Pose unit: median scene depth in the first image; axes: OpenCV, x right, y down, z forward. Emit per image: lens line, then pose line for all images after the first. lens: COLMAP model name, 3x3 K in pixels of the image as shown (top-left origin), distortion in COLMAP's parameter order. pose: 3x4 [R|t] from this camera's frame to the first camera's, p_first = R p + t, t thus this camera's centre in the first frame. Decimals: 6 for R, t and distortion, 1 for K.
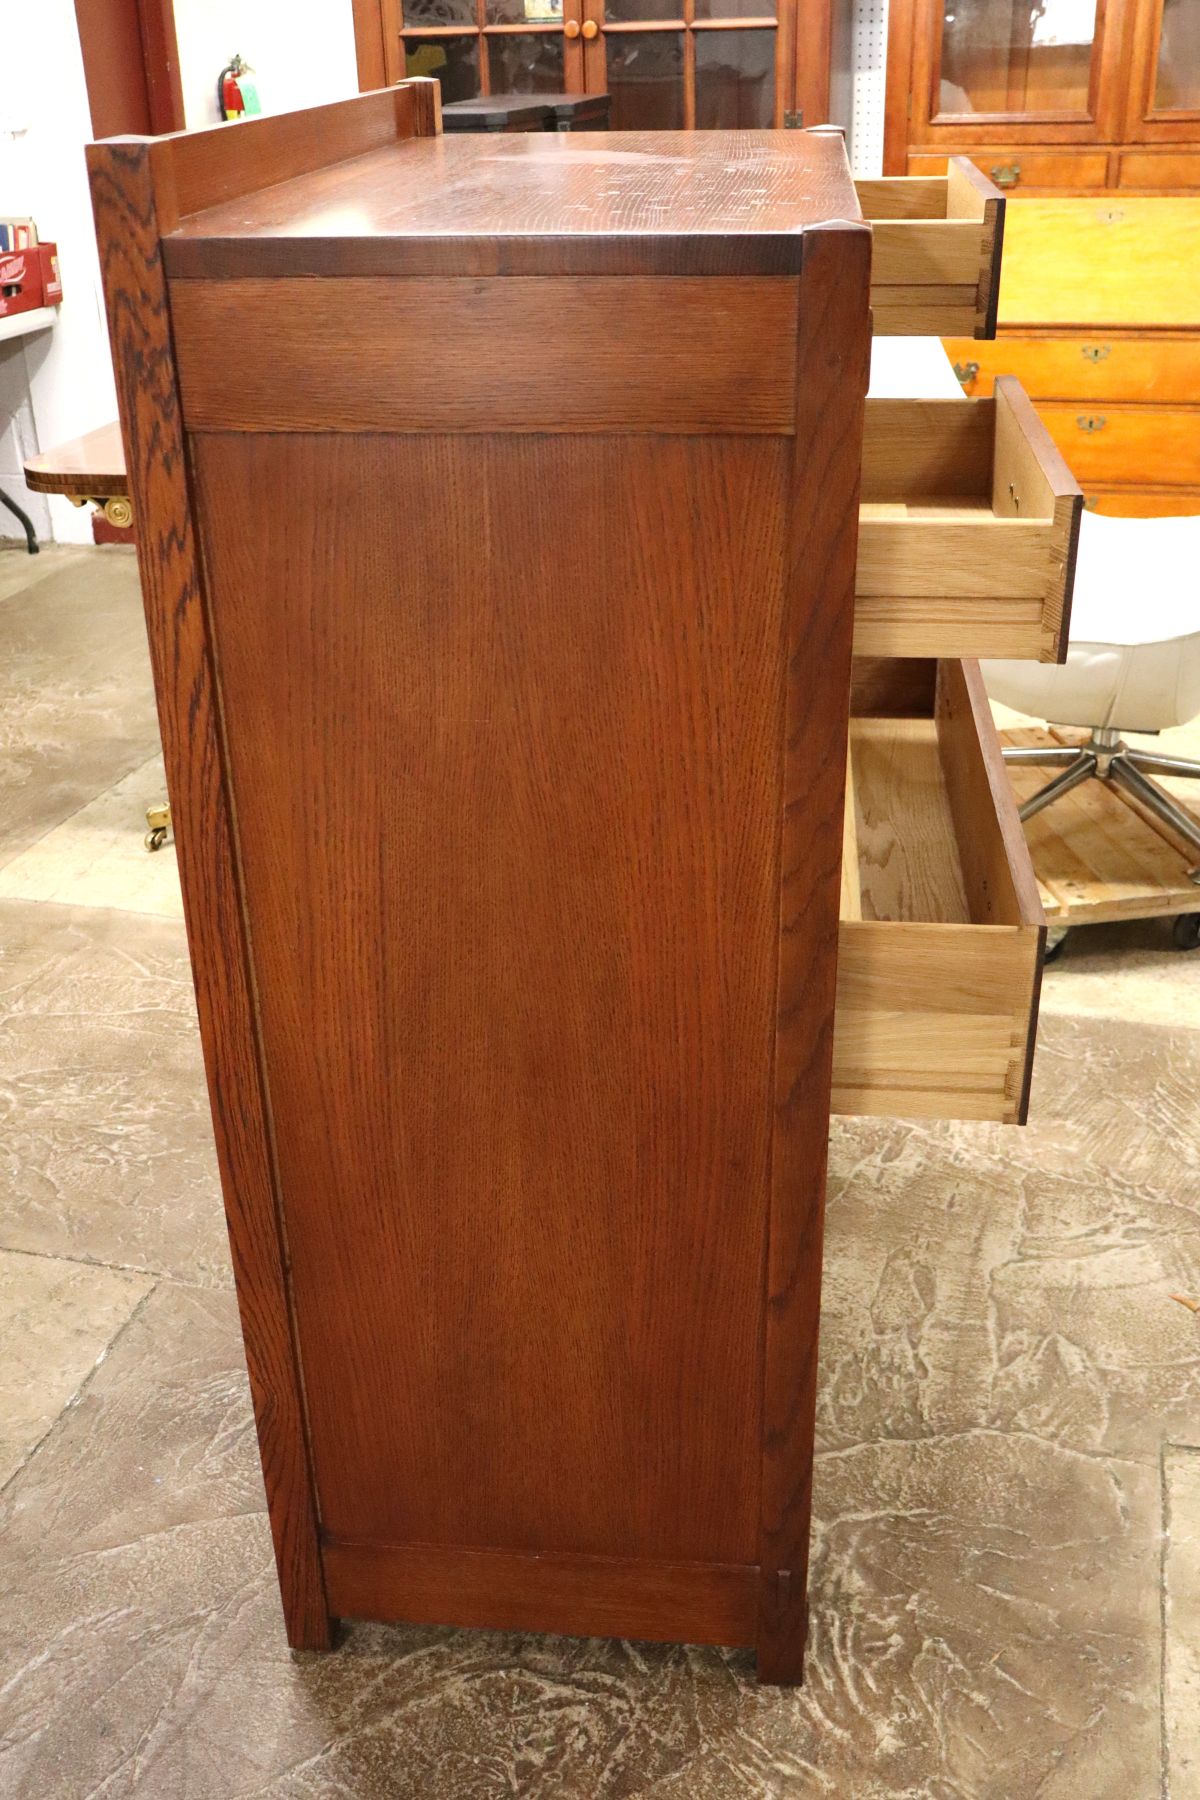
lens RADIAL K [[1909.3, 0, 600.0], [0, 1909.3, 900.0], [0, 0, 1]] dist [-0.003127, -0.021903]
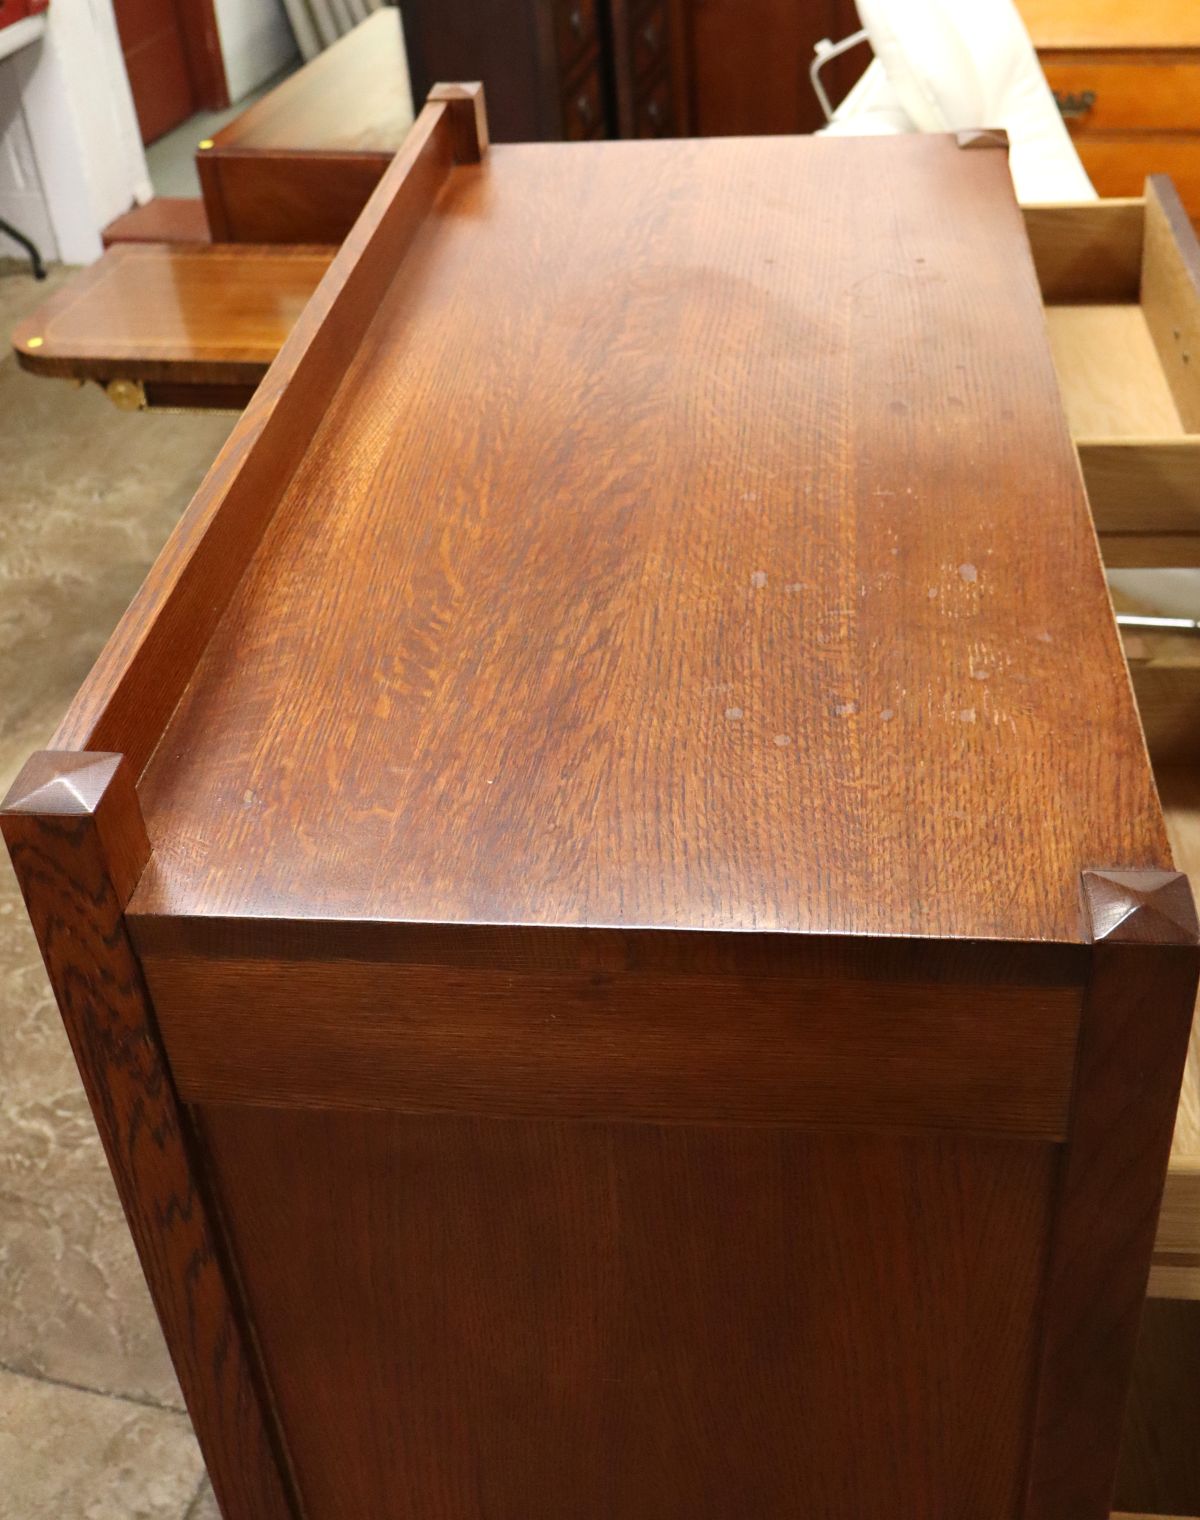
lens RADIAL K [[1972.6, 0, 600.0], [0, 1972.6, 760.0], [0, 0, 1]] dist [-0.000845, -0.003960]
pose [[0.998625, -0.039446, -0.034526, -0.015606], [0.043378, 0.991614, 0.121742, -0.213257], [0.029434, -0.123072, 0.991961, 0.141640]]
